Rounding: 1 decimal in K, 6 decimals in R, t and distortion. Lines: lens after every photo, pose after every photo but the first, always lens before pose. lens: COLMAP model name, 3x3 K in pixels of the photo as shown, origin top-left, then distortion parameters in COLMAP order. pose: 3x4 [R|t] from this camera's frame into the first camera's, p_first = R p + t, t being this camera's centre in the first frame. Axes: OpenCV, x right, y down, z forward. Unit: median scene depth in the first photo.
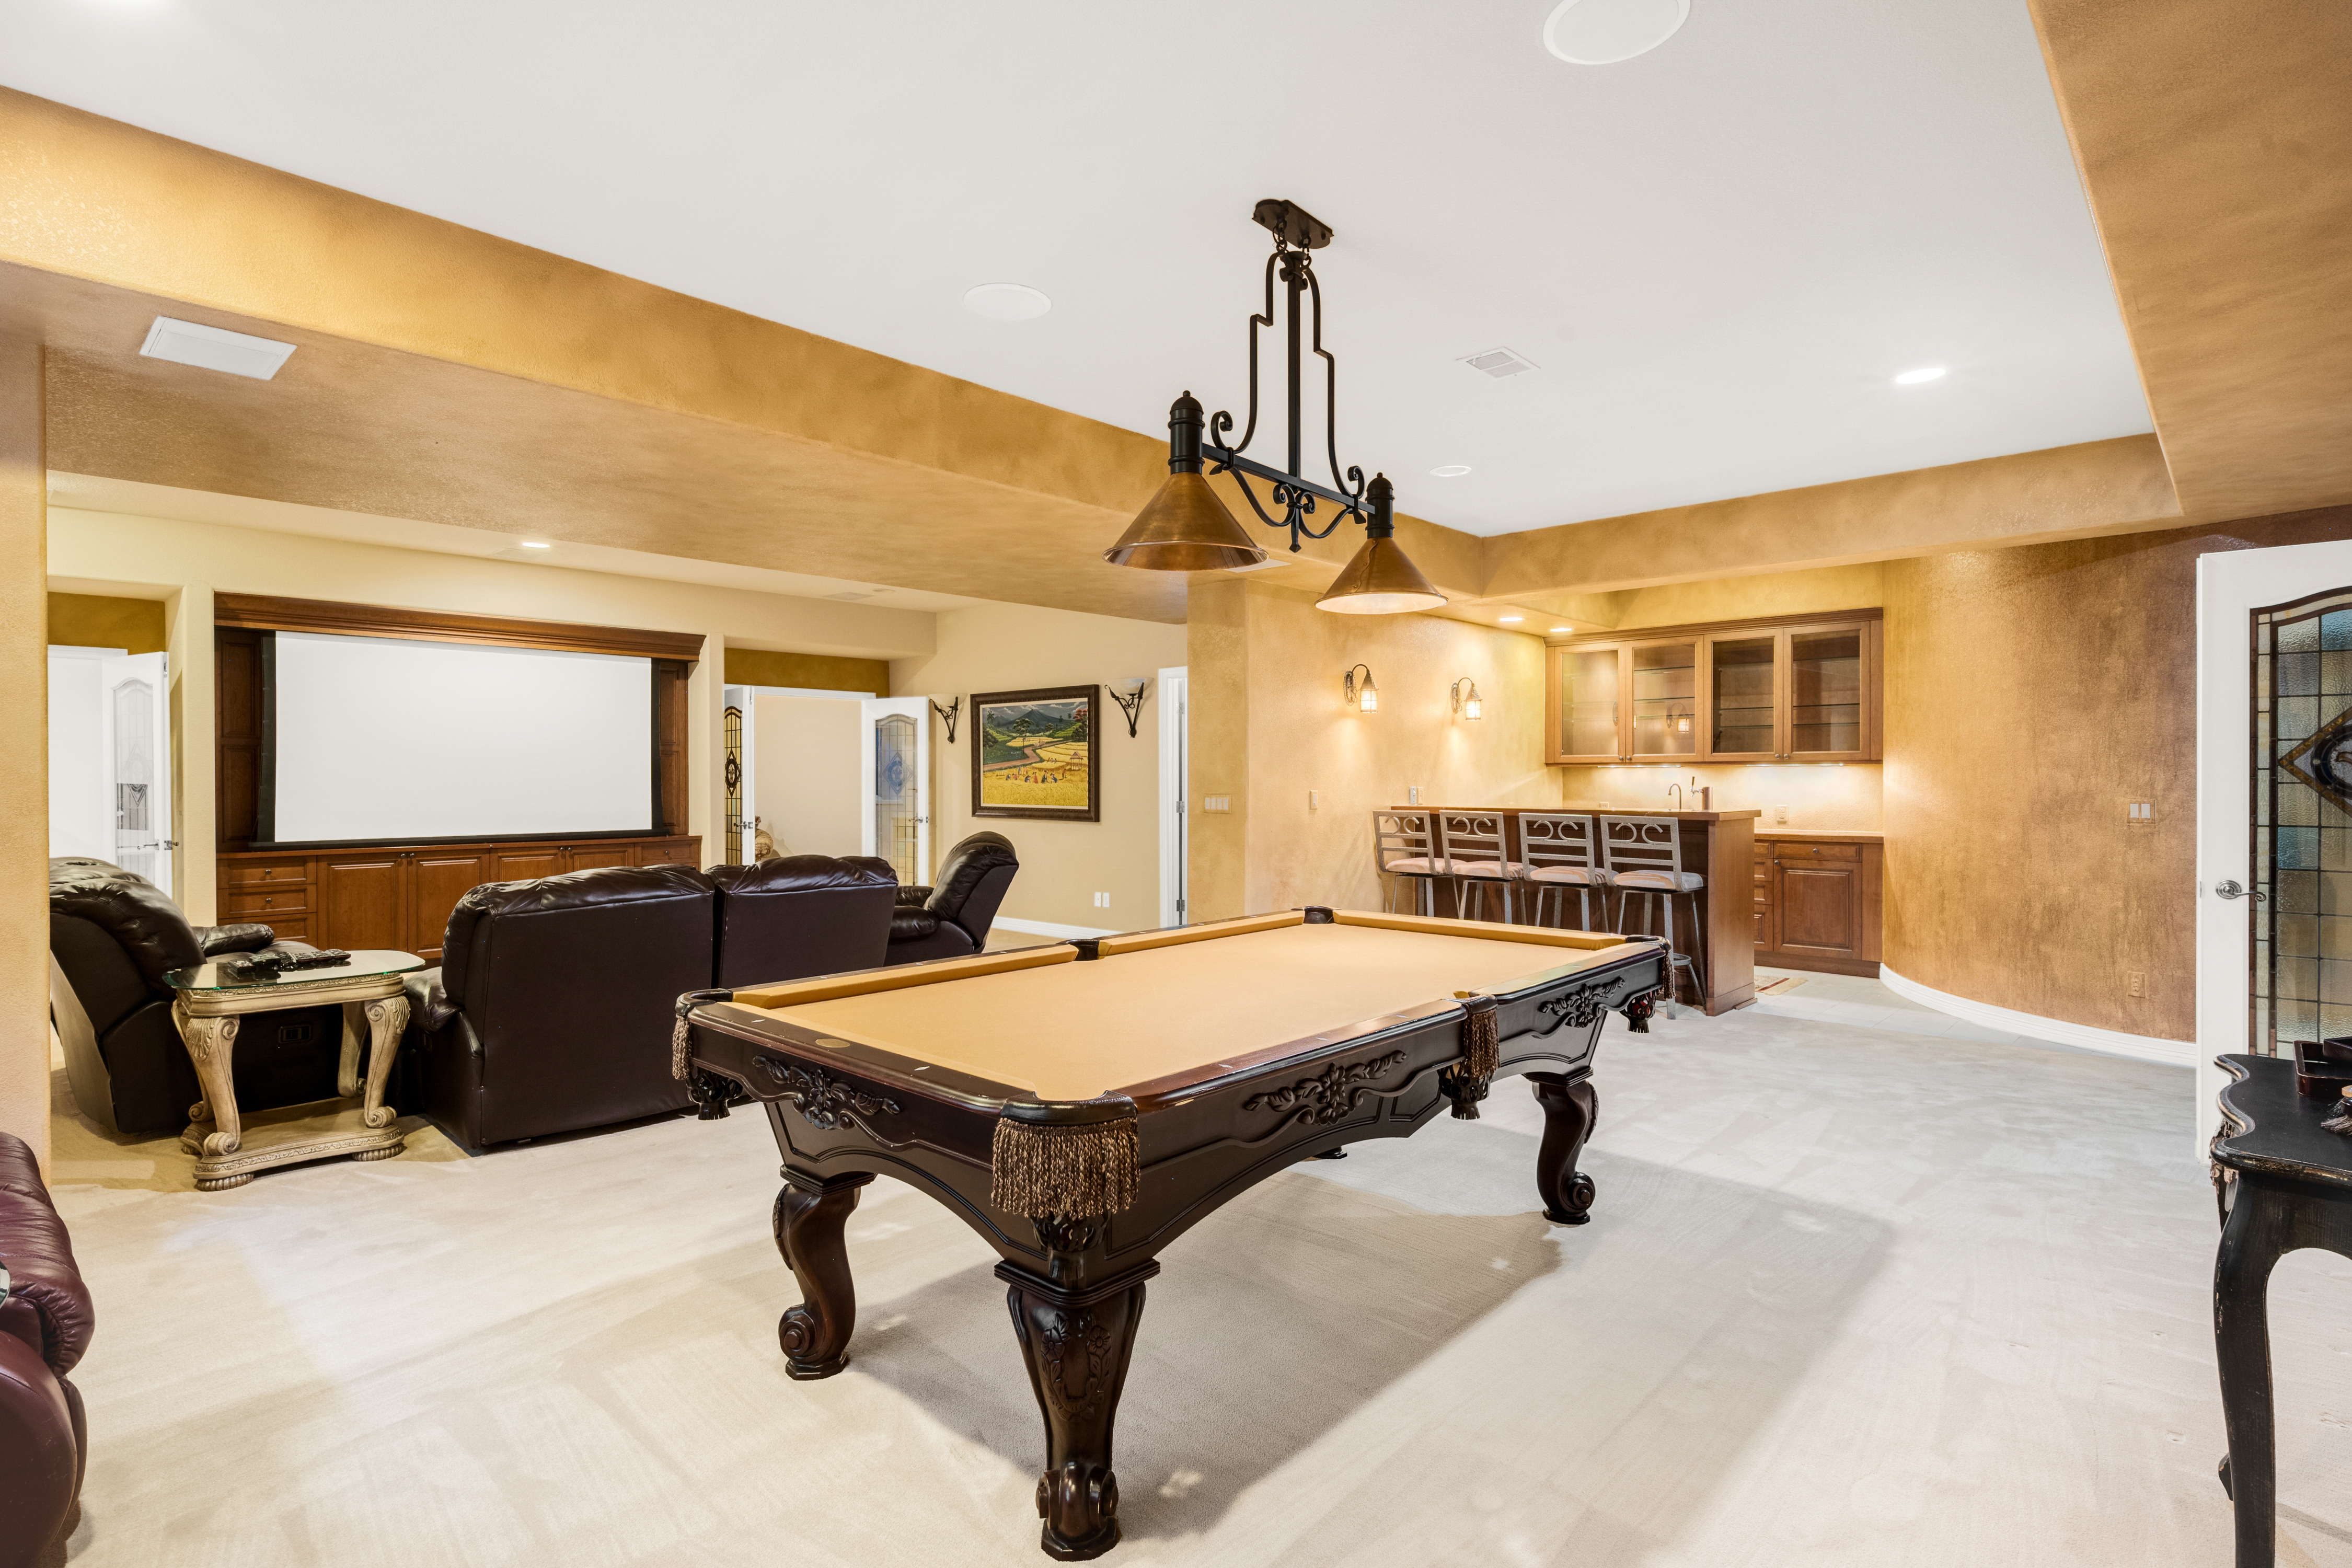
lens RADIAL K [[1148.9, 0, 1176.0], [0, 1148.9, 784.0], [0, 0, 1]] dist [-0.000275, -0.000004]
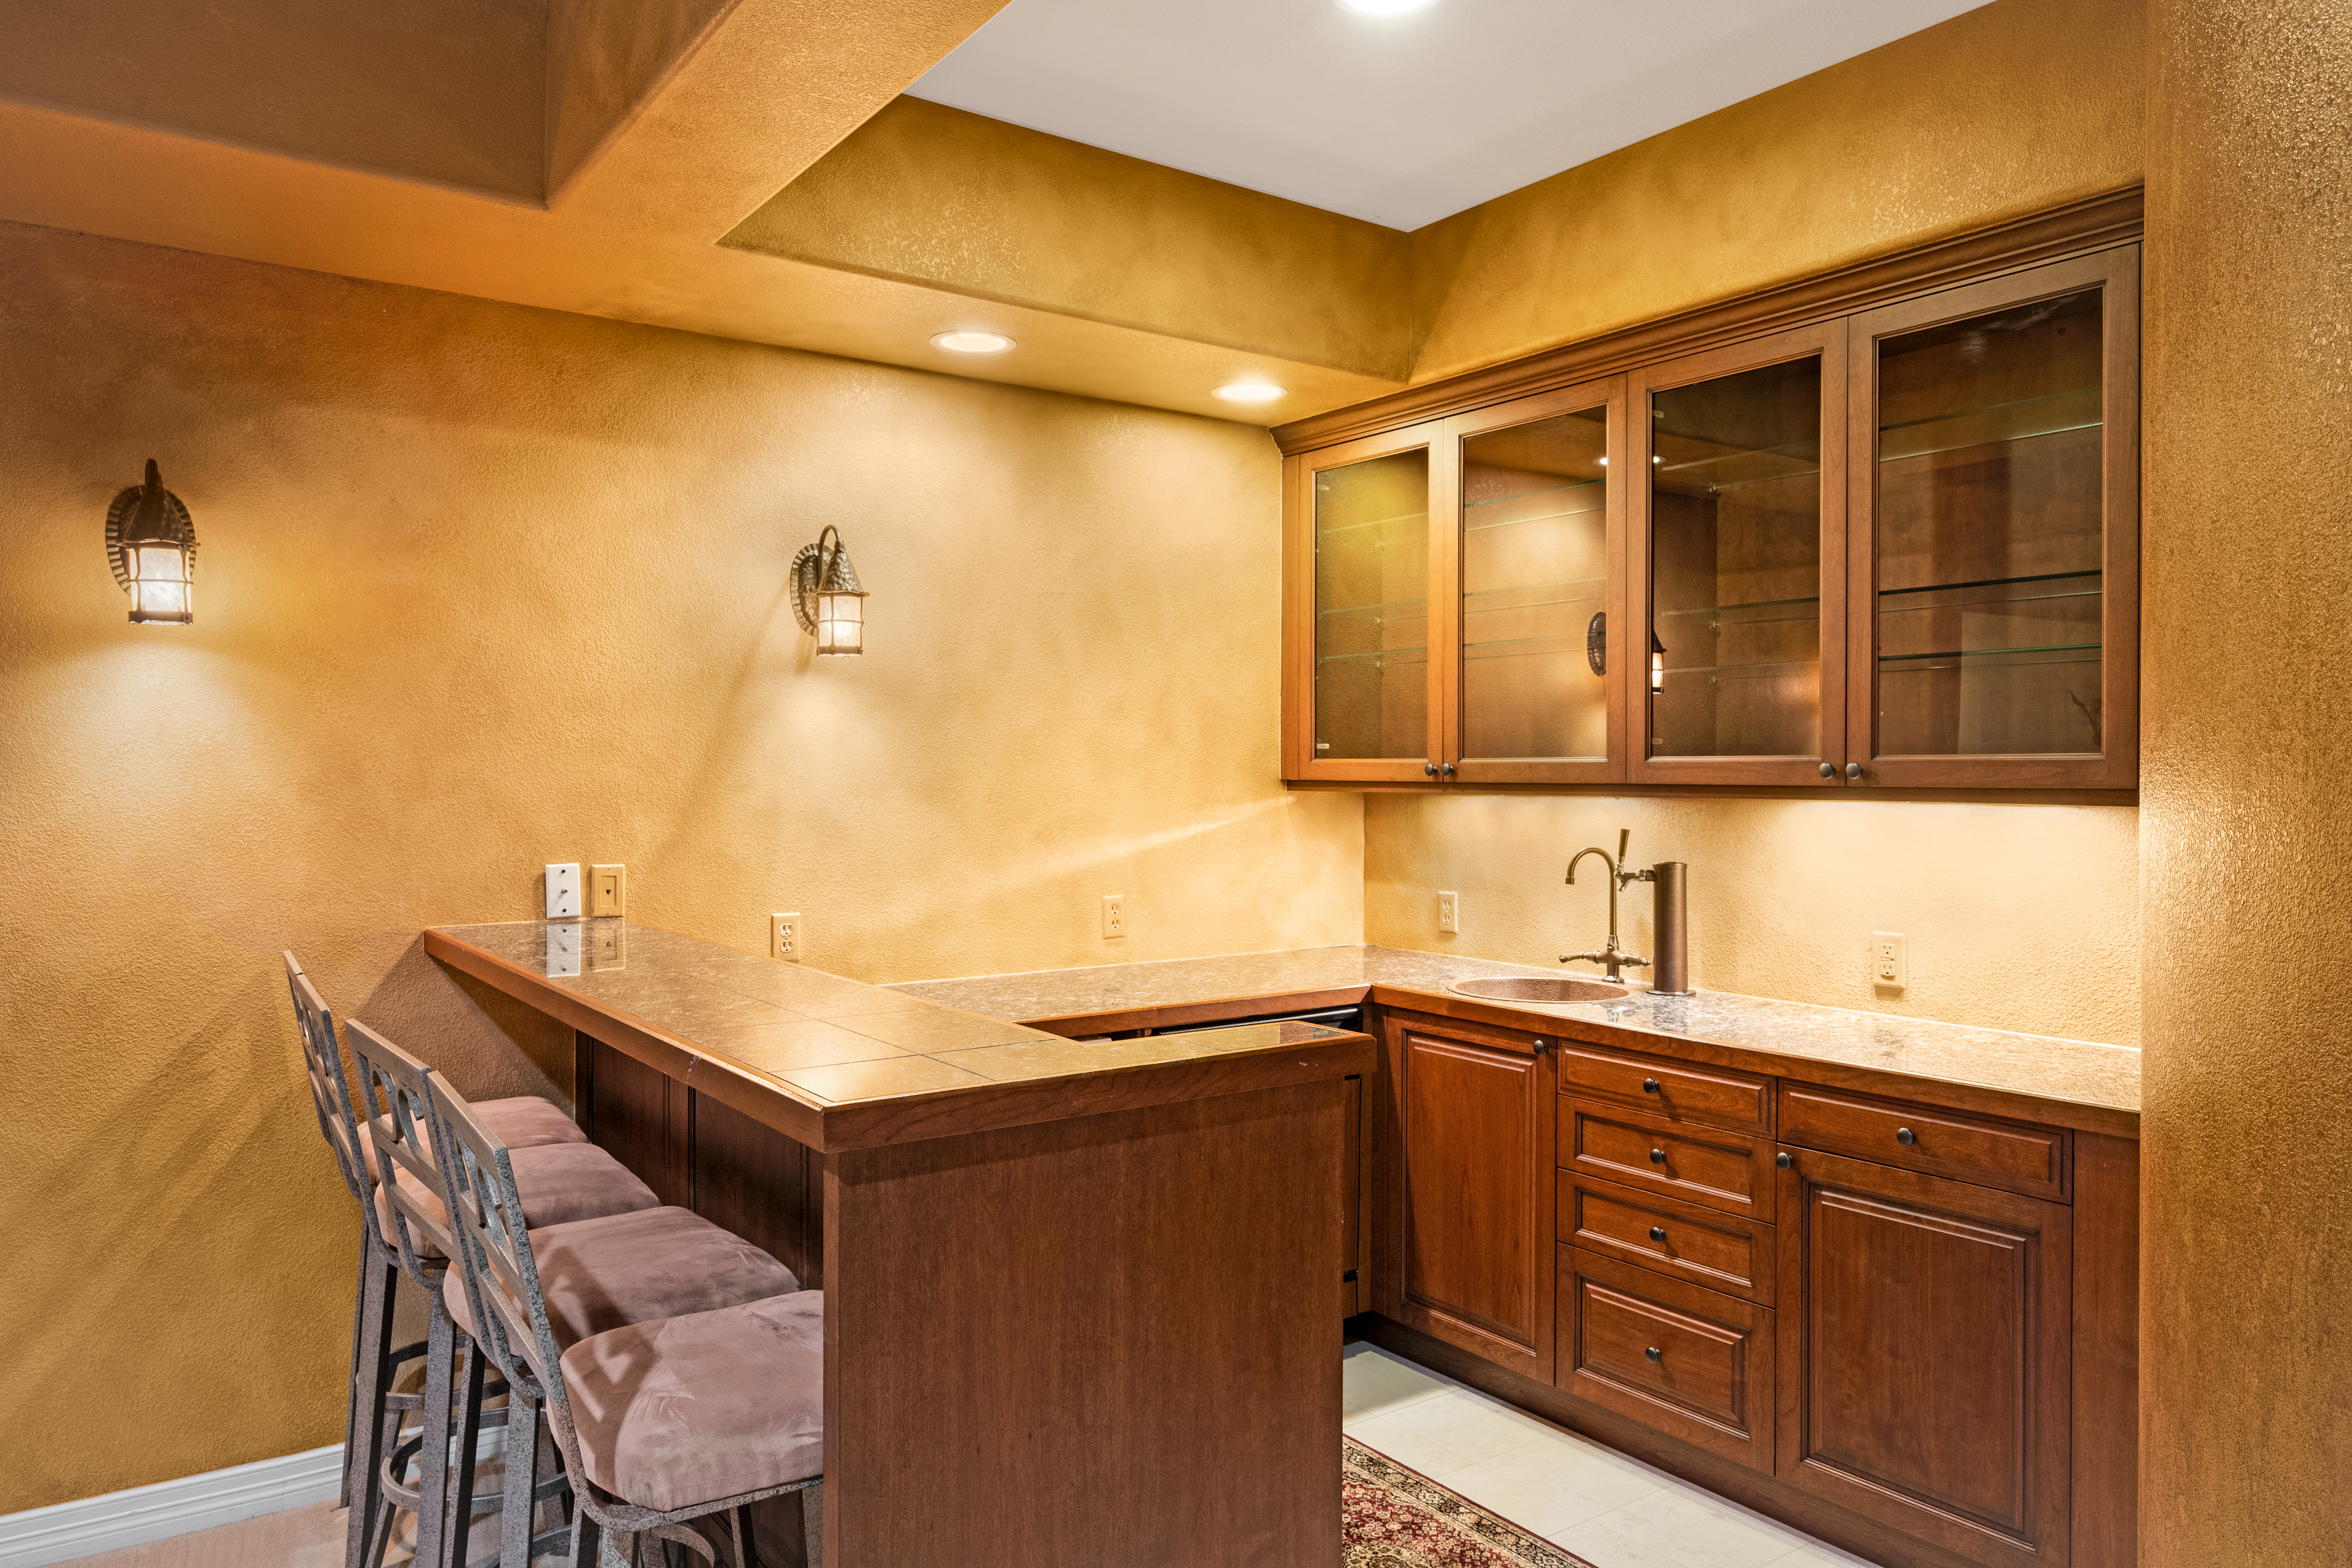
lens RADIAL K [[1545.3, 0, 1170.7], [0, 1545.3, 775.5], [0, 0, 1]] dist [-0.000814, -0.000385]
pose [[0.980107, 0.003644, -0.198436, 0.418488], [-0.004463, 0.999983, -0.003676, -0.019554], [0.198419, 0.004489, 0.980107, 0.563710]]
